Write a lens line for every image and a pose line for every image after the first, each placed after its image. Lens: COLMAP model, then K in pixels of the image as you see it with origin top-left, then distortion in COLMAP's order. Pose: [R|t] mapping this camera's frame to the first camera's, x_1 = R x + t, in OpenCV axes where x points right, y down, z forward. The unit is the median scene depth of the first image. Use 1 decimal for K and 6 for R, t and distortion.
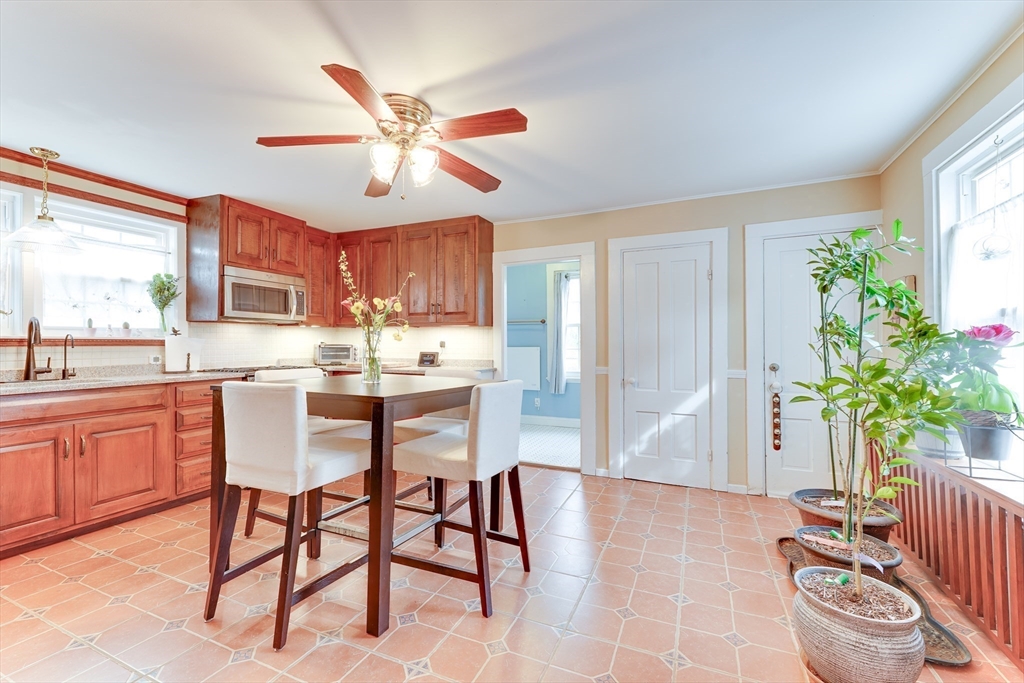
lens RADIAL K [[418.1, 0, 500.9], [0, 418.1, 337.7], [0, 0, 1]] dist [0.008388, -0.002601]
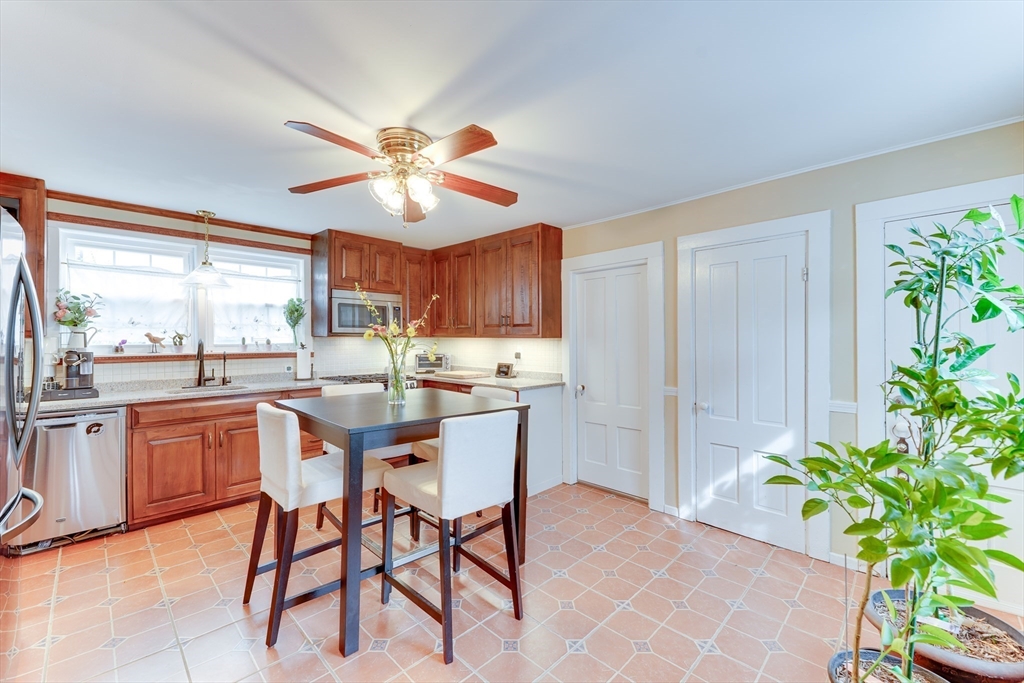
lens RADIAL K [[418.1, 0, 518.2], [0, 418.1, 334.9], [0, 0, 1]] dist [0.008388, -0.002601]
pose [[0.937605, -0.011639, -0.347508, 0.266828], [0.015033, 0.999862, 0.007071, -0.051752], [0.347378, -0.011854, 0.937650, 0.094813]]
